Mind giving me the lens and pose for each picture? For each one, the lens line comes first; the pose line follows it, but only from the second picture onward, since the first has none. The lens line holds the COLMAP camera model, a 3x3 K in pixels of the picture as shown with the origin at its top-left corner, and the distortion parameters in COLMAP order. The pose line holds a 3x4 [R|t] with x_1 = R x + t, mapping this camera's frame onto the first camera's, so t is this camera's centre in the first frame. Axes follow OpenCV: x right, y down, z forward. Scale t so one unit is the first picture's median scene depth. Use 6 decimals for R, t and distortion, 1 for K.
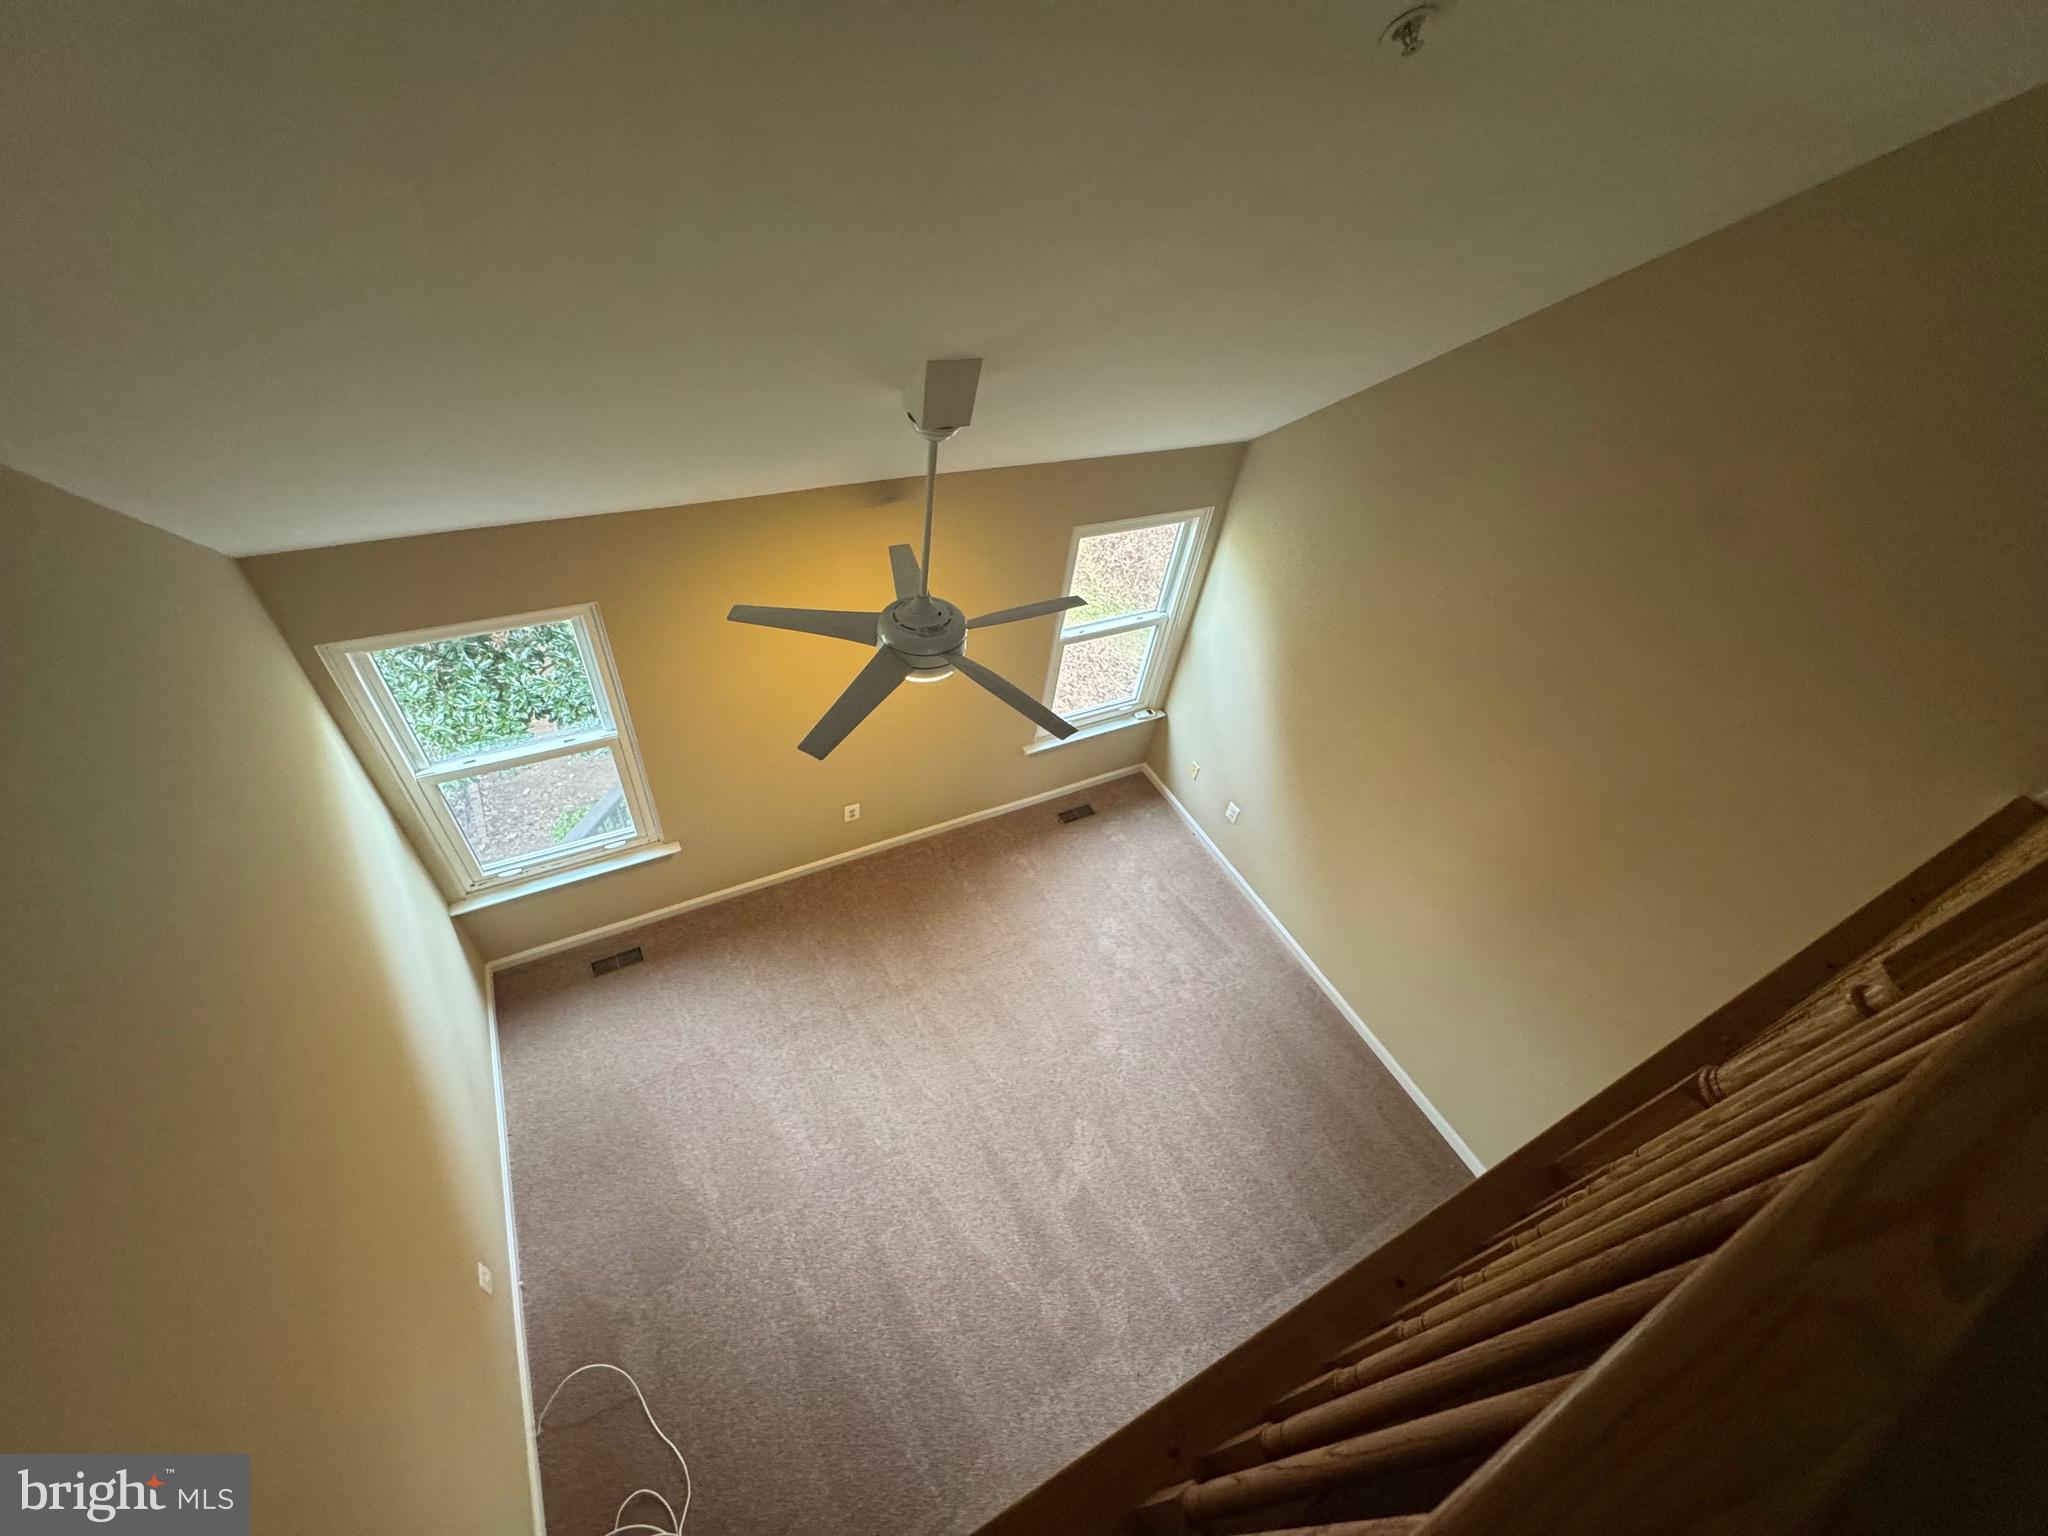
lens RADIAL K [[818.9, 0, 1020.4], [0, 818.9, 770.1], [0, 0, 1]] dist [-0.003251, 0.000366]
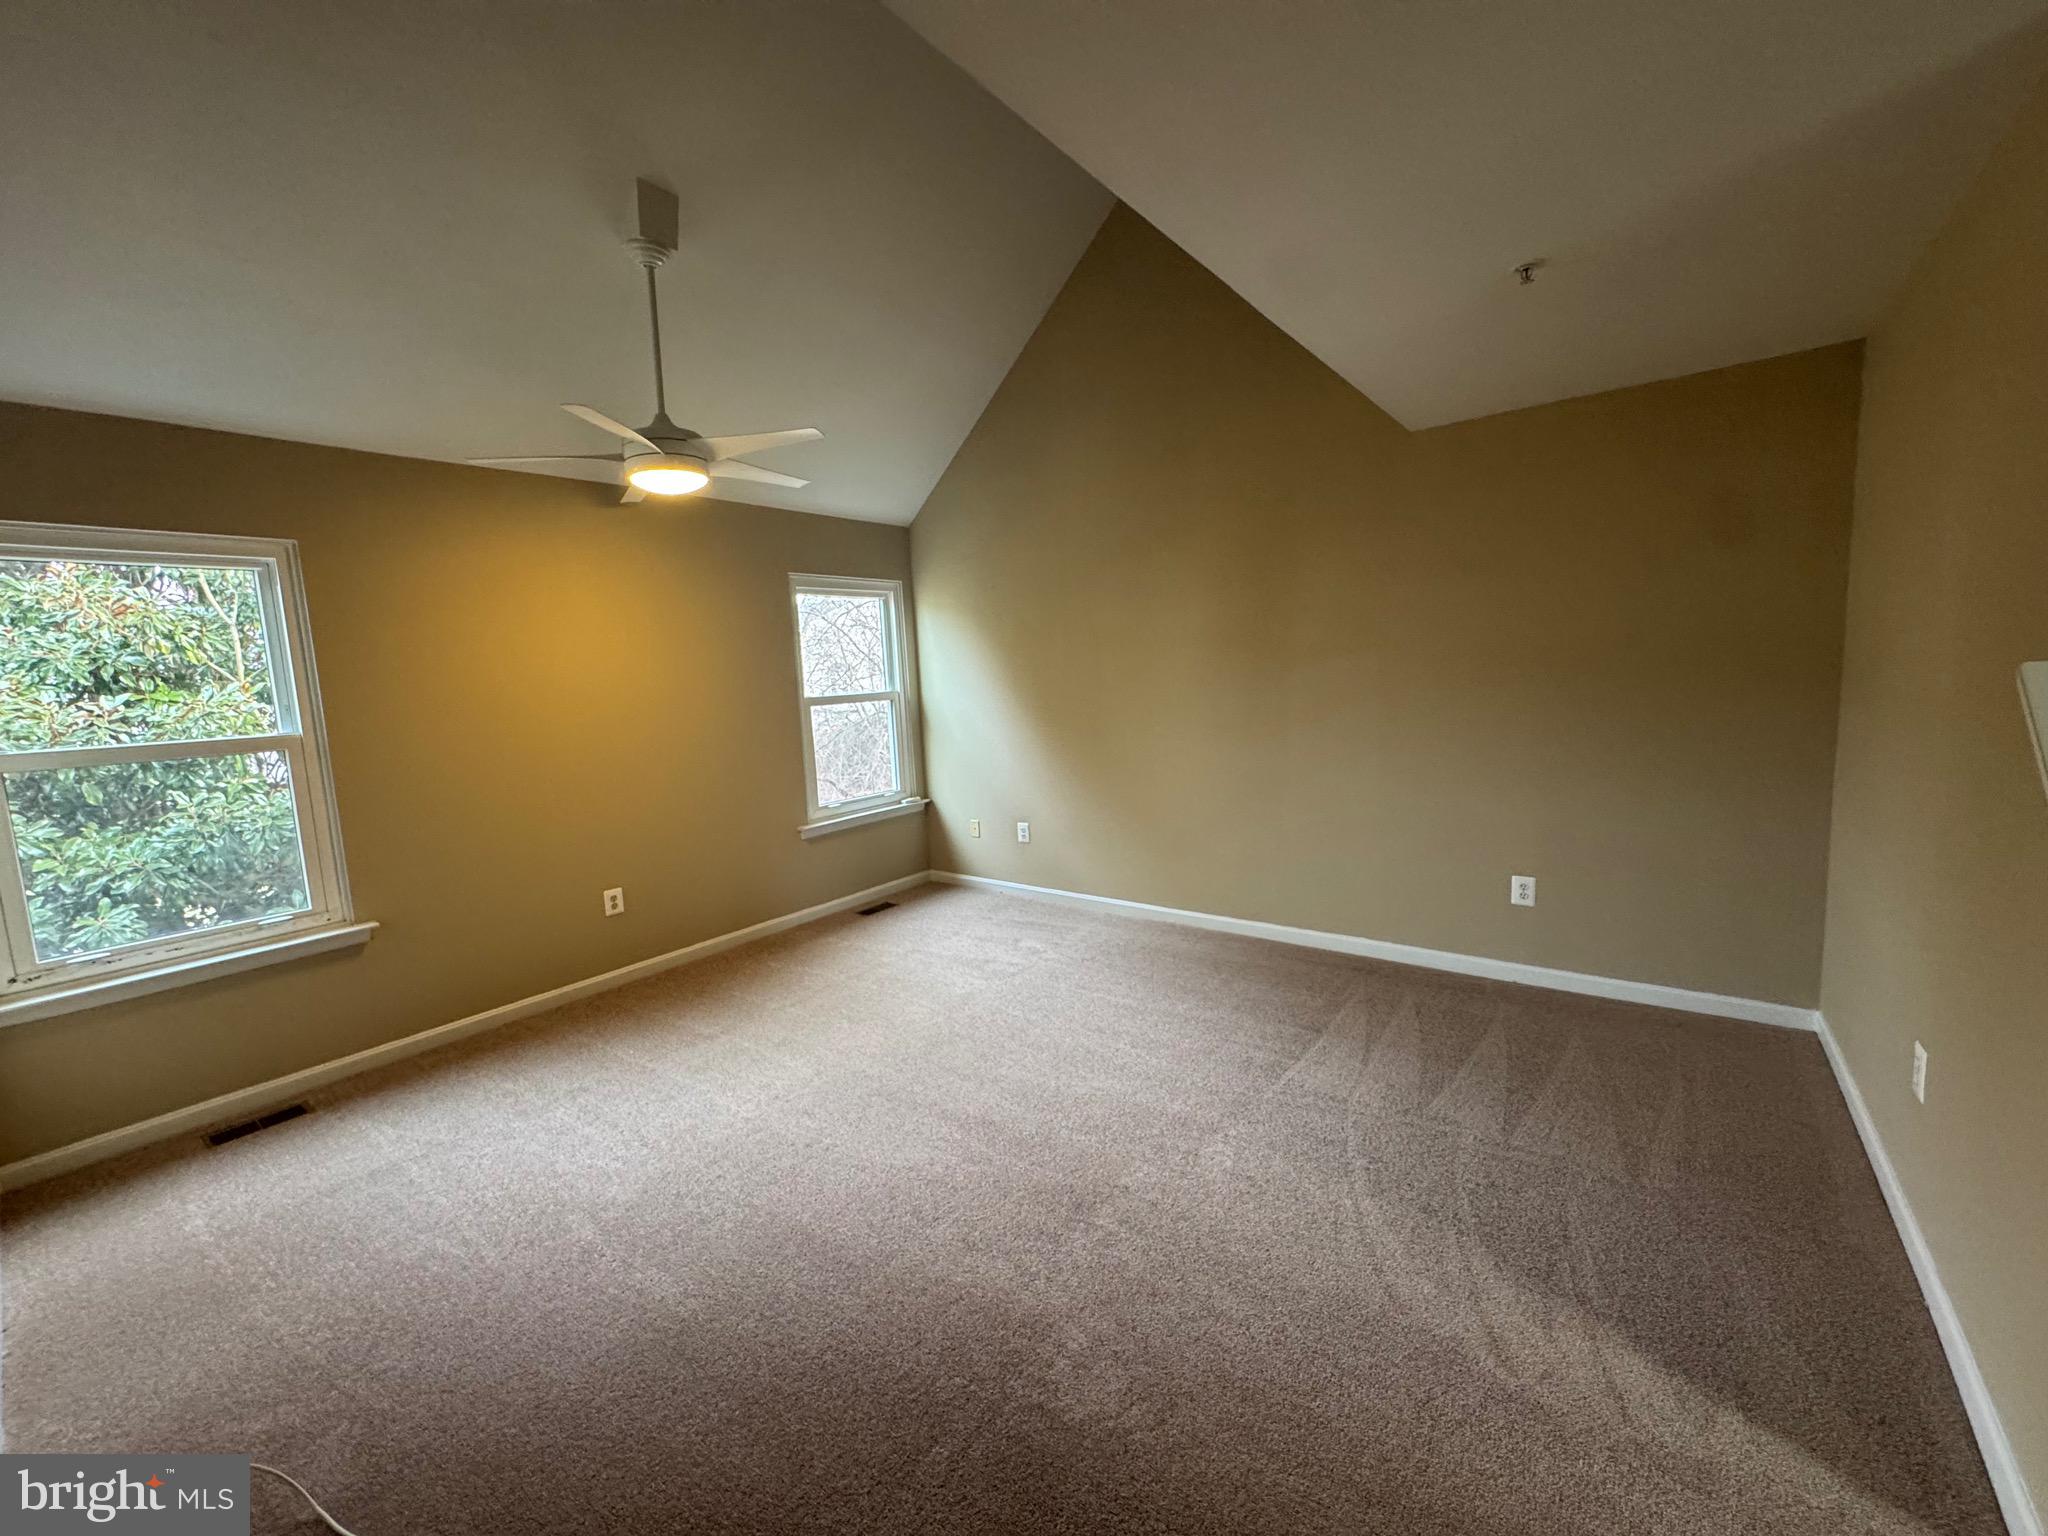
lens RADIAL K [[818.9, 0, 1021.5], [0, 818.9, 770.3], [0, 0, 1]] dist [-0.003251, 0.000366]
pose [[0.897731, -0.214753, 0.384656, -0.126791], [0.401472, 0.758297, -0.513621, 0.566554], [-0.181382, 0.615522, 0.766964, 0.199072]]
